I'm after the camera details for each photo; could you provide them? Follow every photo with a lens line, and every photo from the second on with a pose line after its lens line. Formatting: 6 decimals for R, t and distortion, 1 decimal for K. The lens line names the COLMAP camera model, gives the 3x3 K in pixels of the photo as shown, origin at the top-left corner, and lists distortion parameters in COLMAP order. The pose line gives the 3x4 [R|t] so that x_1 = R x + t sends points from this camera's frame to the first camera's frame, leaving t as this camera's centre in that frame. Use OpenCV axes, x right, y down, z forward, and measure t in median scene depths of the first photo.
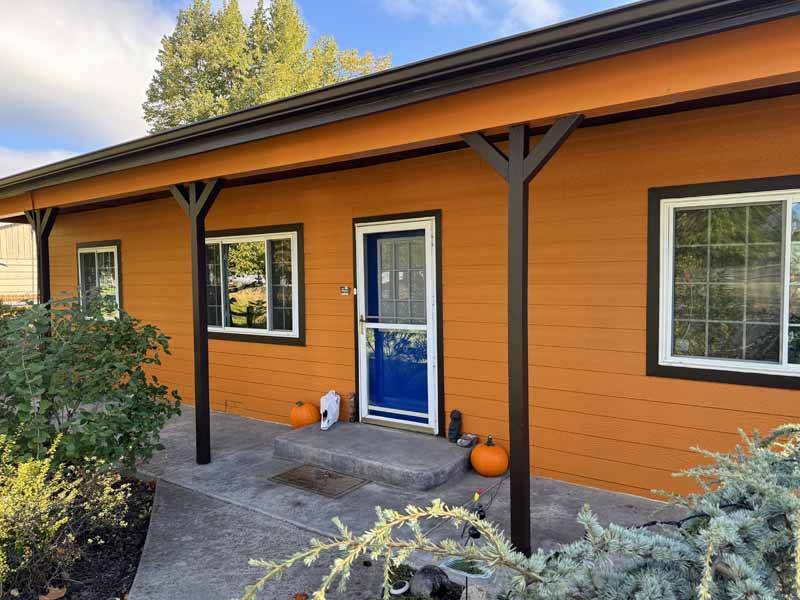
lens RADIAL K [[560.3, 0, 386.9], [0, 560.3, 296.9], [0, 0, 1]] dist [0.071344, -0.117056]
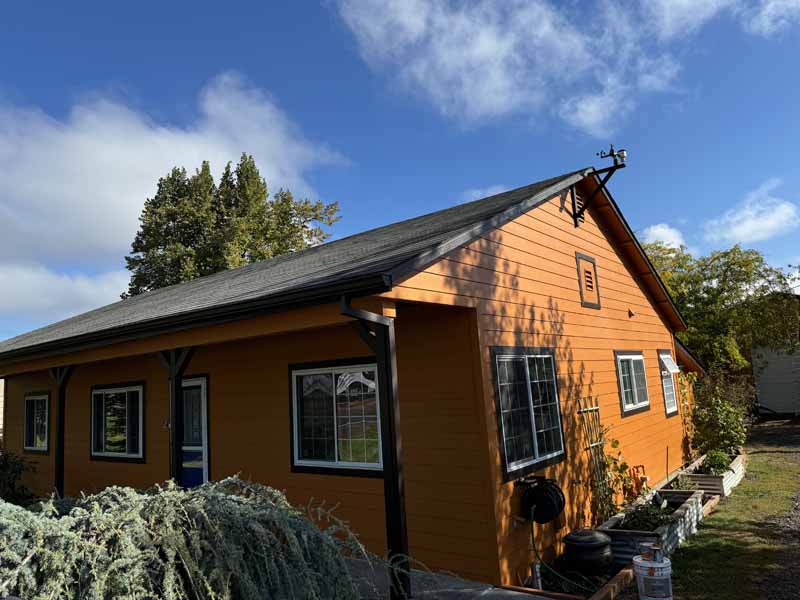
lens RADIAL K [[560.3, 0, 386.9], [0, 560.3, 296.9], [0, 0, 1]] dist [0.071344, -0.117056]
pose [[0.998096, -0.057152, -0.023200, 0.142334], [0.051905, 0.981426, -0.184685, -0.009281], [0.033324, 0.183129, 0.982524, -0.136081]]
